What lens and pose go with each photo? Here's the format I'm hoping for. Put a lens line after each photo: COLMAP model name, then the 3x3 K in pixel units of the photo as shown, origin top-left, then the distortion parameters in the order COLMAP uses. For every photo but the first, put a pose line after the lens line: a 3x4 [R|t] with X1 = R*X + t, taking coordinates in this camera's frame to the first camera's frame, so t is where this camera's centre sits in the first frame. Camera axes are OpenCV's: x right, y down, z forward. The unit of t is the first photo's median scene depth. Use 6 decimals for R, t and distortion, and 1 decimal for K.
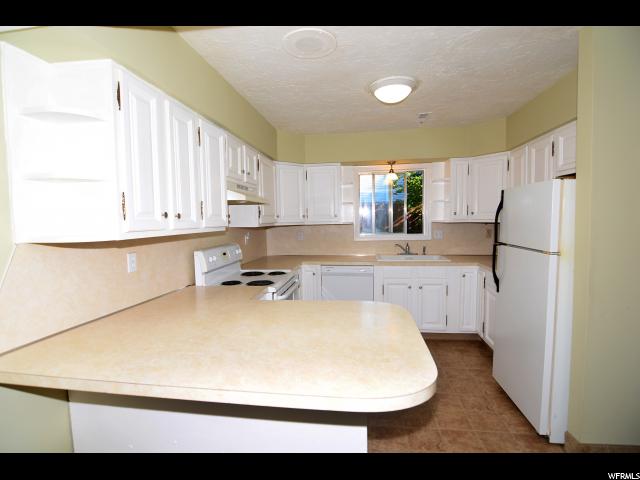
lens RADIAL K [[313.4, 0, 320.0], [0, 313.4, 240.0], [0, 0, 1]] dist [-0.014266, -0.000018]
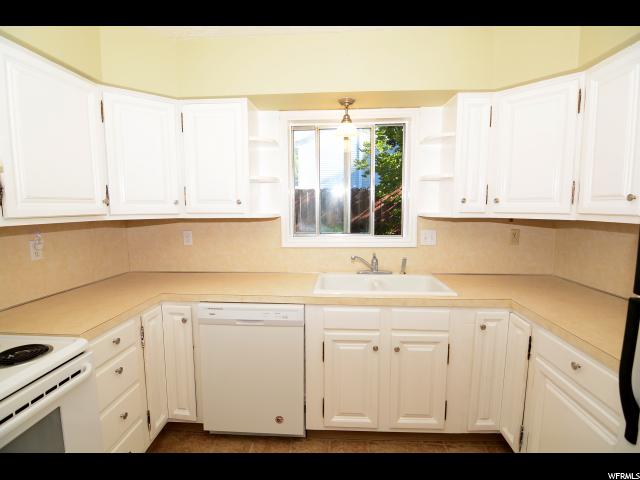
lens RADIAL K [[313.4, 0, 320.0], [0, 313.4, 240.0], [0, 0, 1]] dist [-0.014266, -0.000018]
pose [[0.996908, 0.006615, 0.078300, 0.141235], [-0.009439, 0.999316, 0.035743, -0.033165], [-0.078010, -0.036371, 0.996289, 0.460242]]
